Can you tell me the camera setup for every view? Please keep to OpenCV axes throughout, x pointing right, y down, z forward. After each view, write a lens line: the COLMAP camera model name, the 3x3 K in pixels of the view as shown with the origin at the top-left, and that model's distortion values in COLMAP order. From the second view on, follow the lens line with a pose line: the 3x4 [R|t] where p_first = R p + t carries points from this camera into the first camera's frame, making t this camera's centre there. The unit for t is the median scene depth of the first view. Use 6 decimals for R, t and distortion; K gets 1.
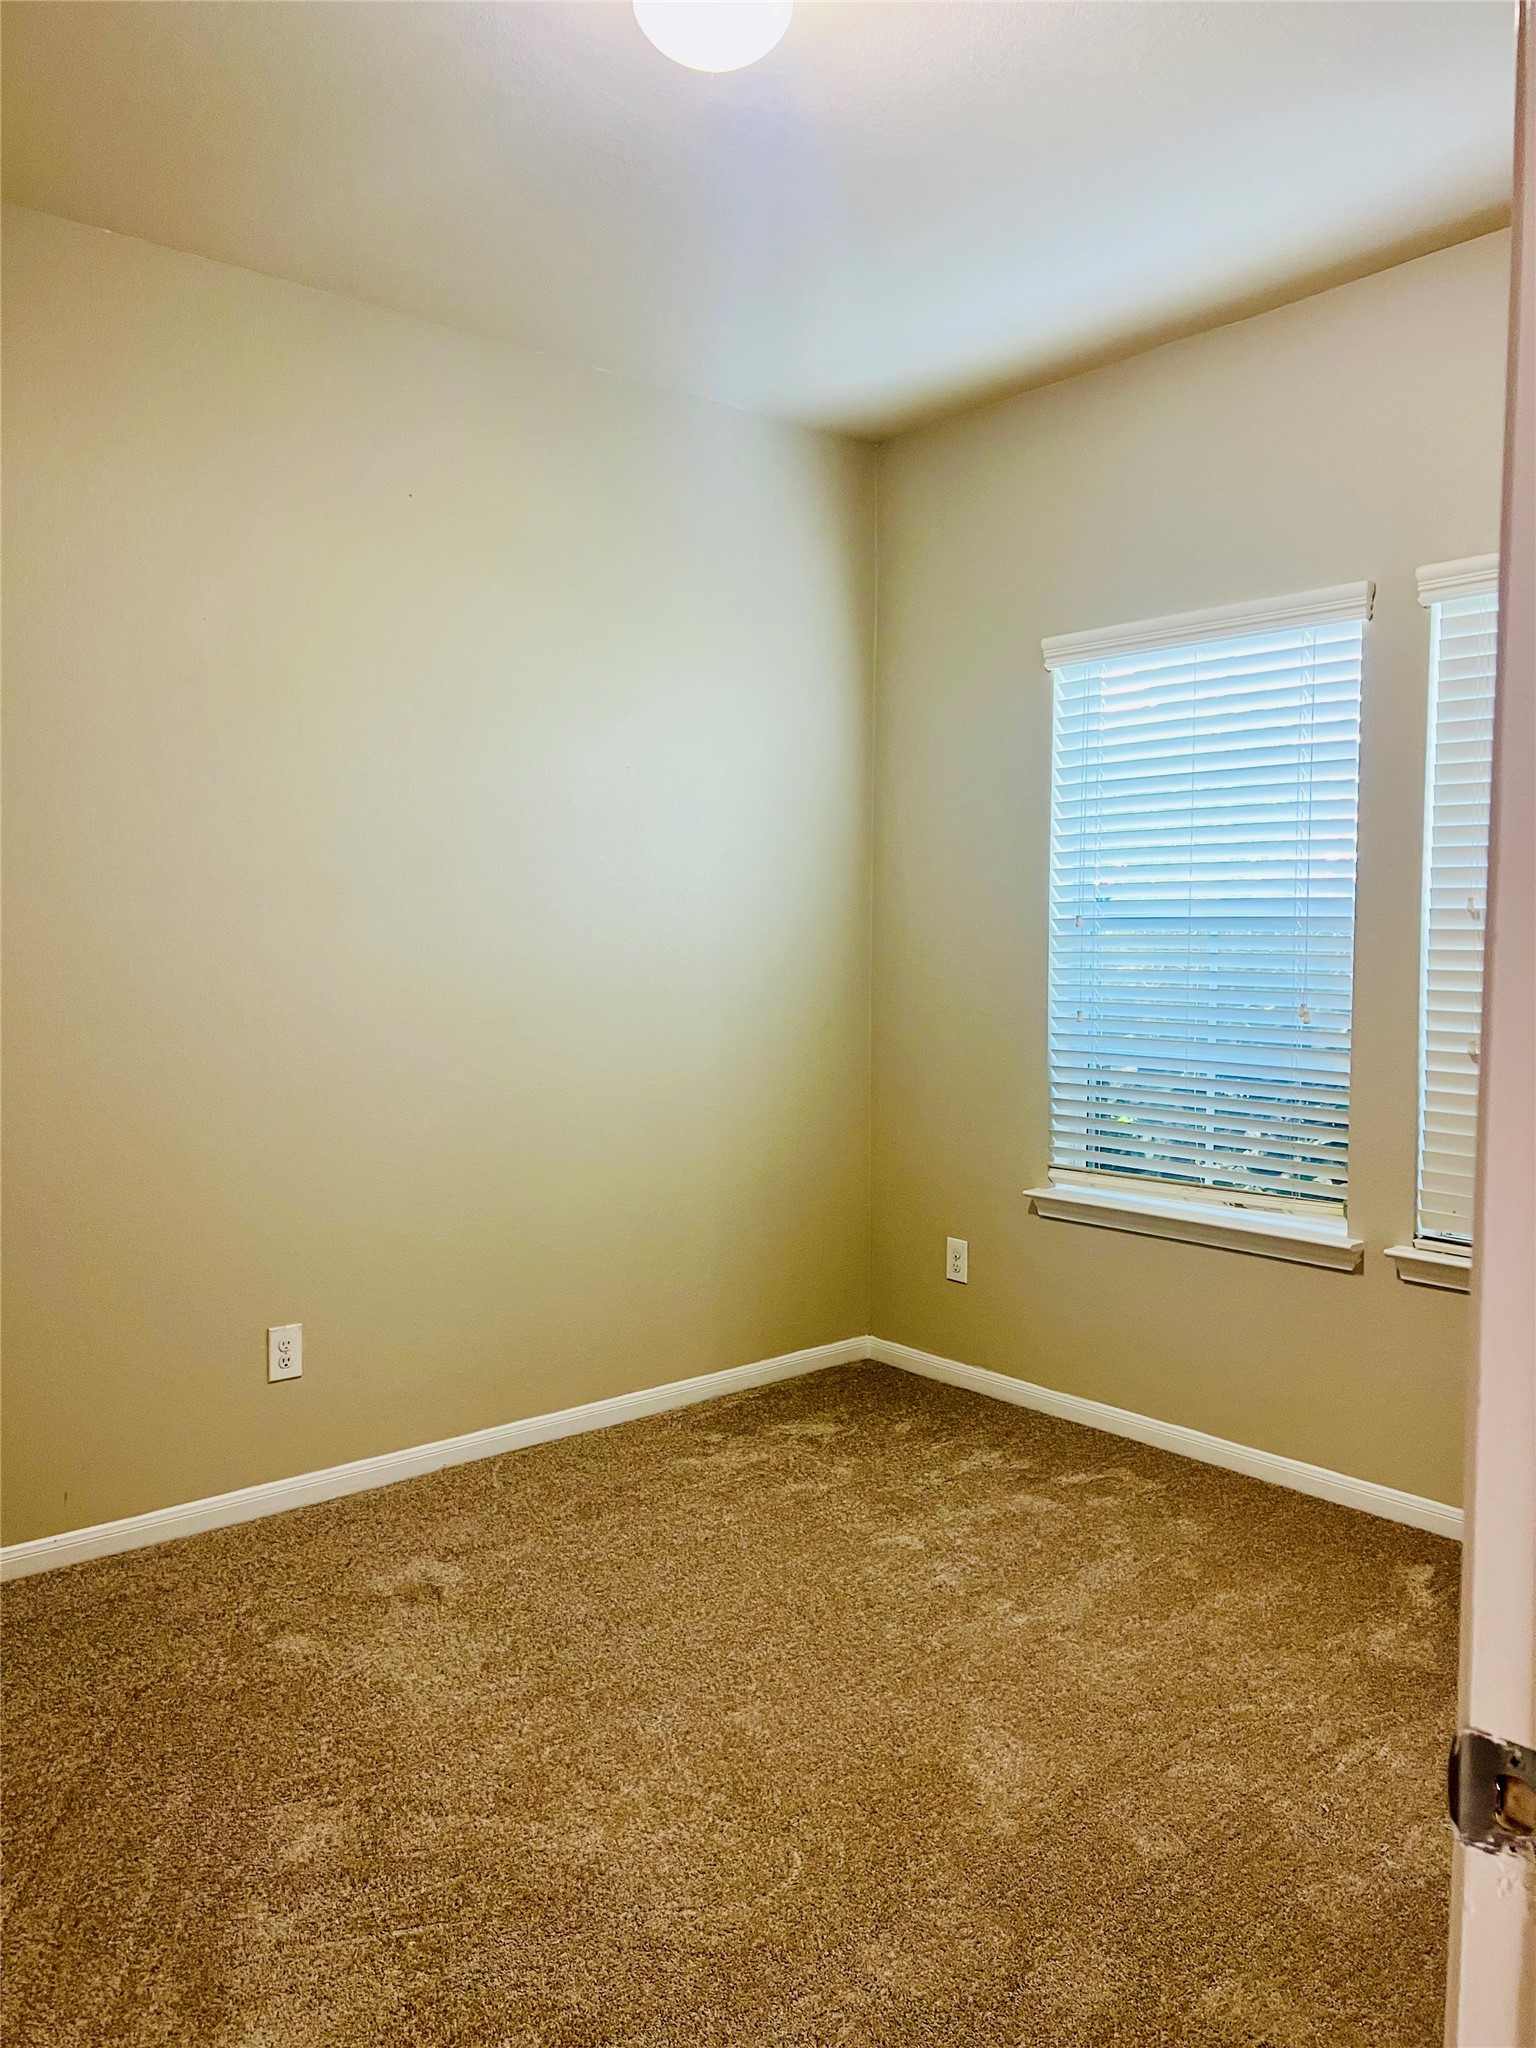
lens RADIAL K [[1531.3, 0, 768.0], [0, 1531.3, 1024.0], [0, 0, 1]] dist [0.054354, -0.071435]
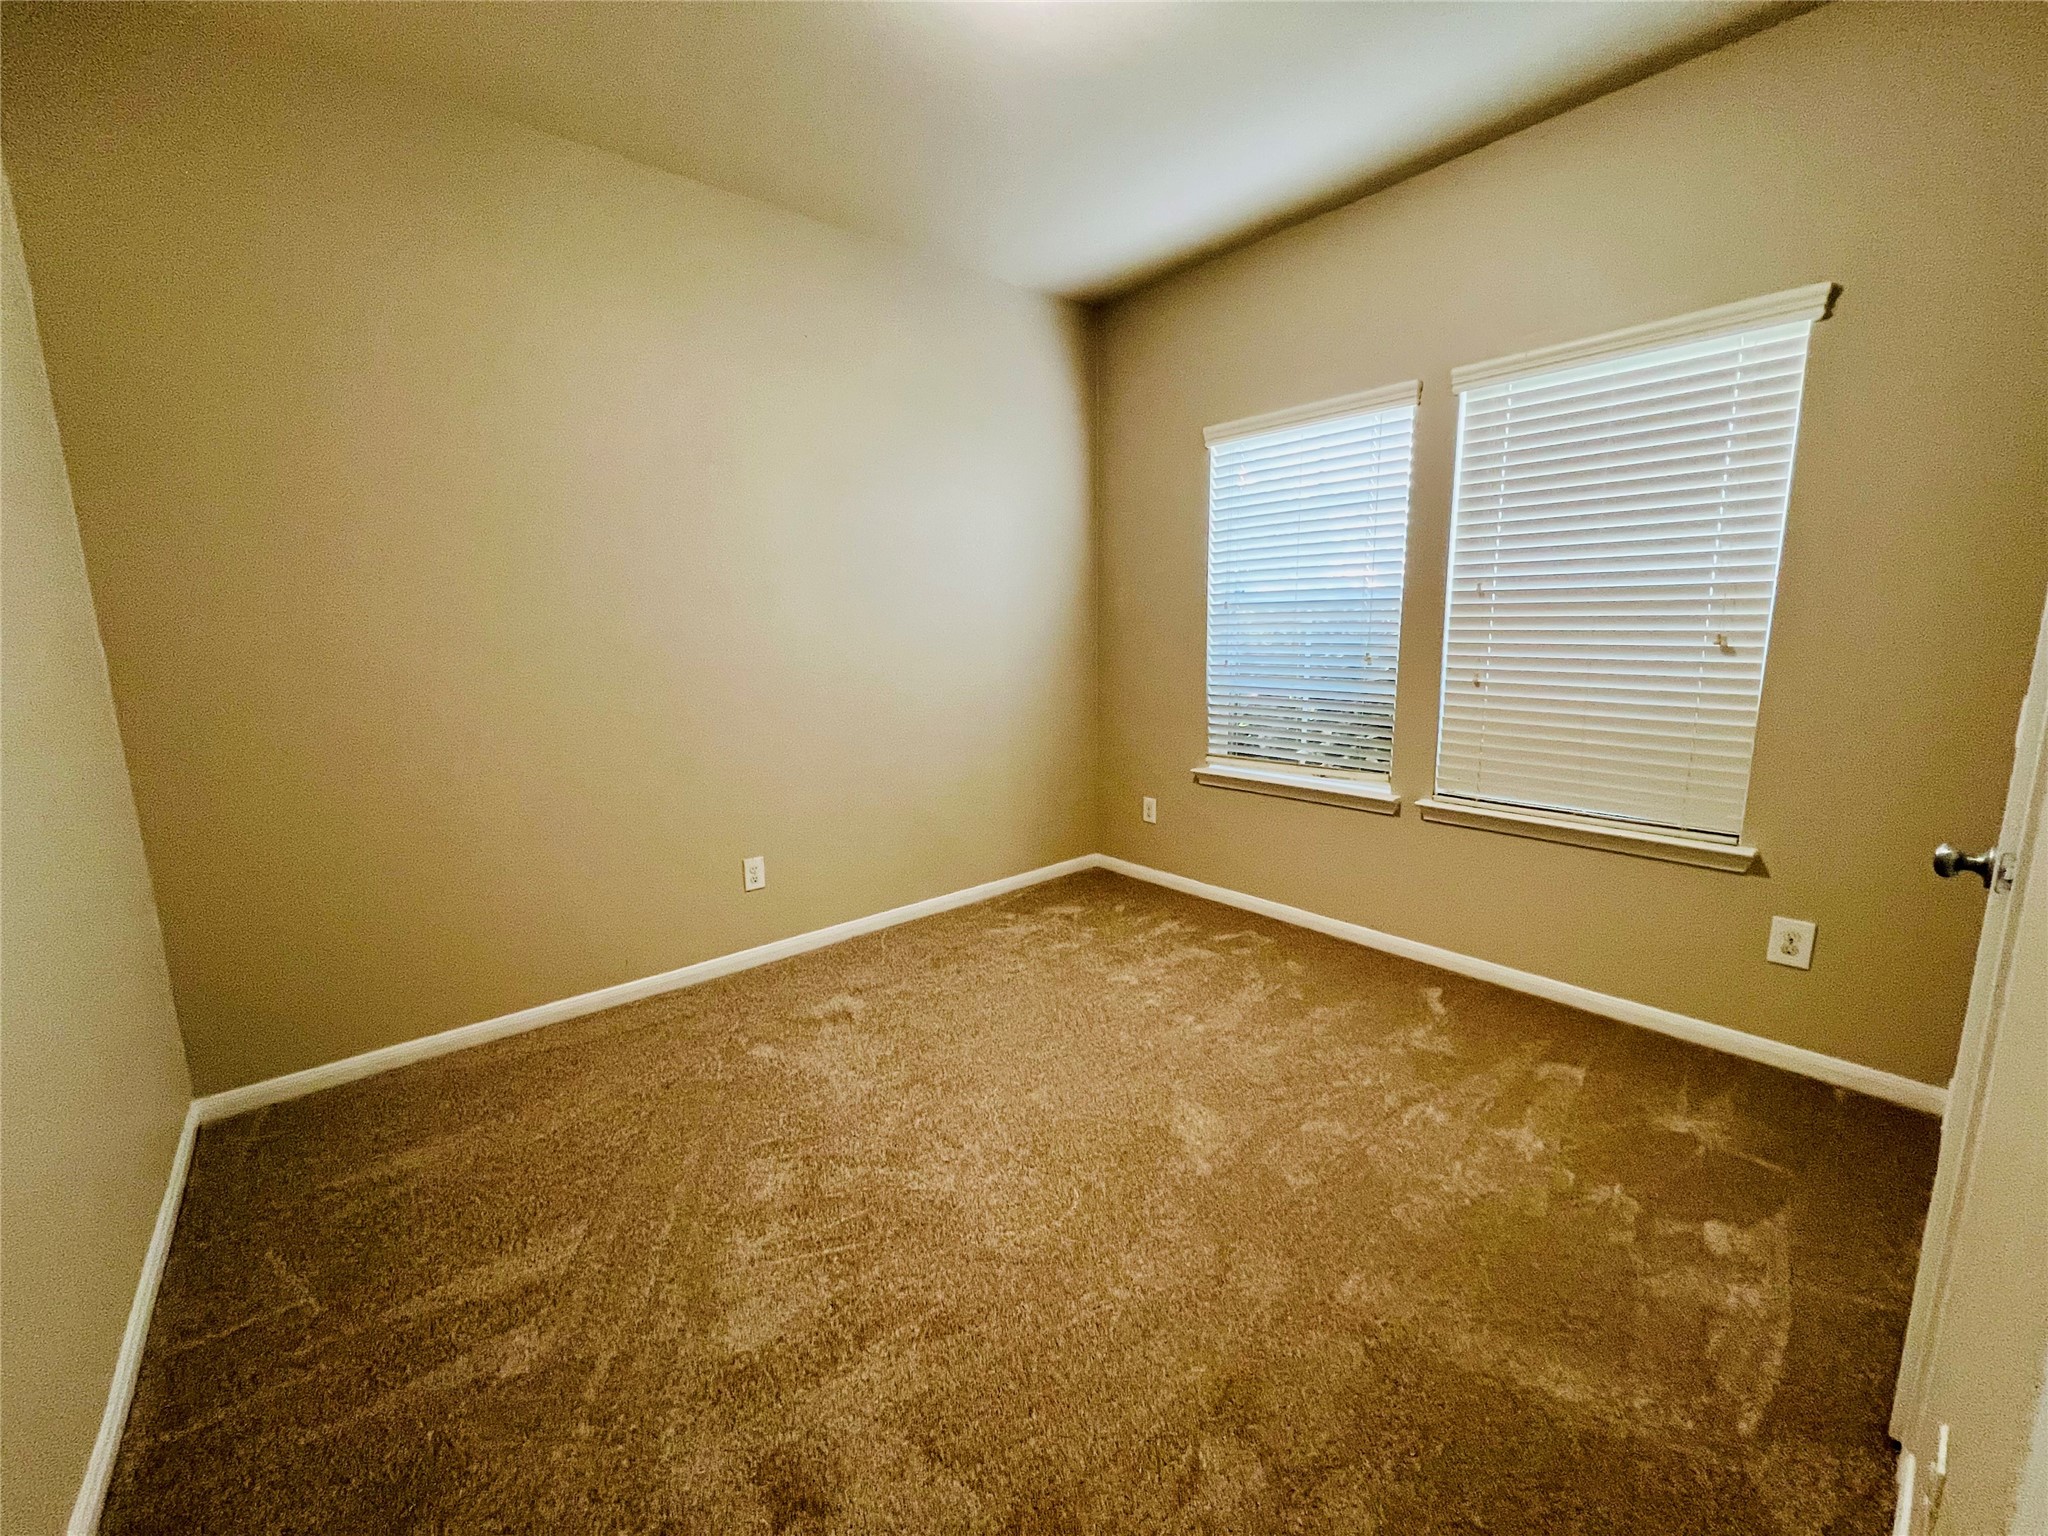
lens RADIAL K [[816.3, 0, 1028.3], [0, 816.3, 767.1], [0, 0, 1]] dist [-0.001698, 0.000706]
pose [[0.999835, -0.018071, 0.002085, -0.017899], [0.017727, 0.993620, 0.111378, 0.004939], [-0.004085, -0.111323, 0.993776, 0.153349]]
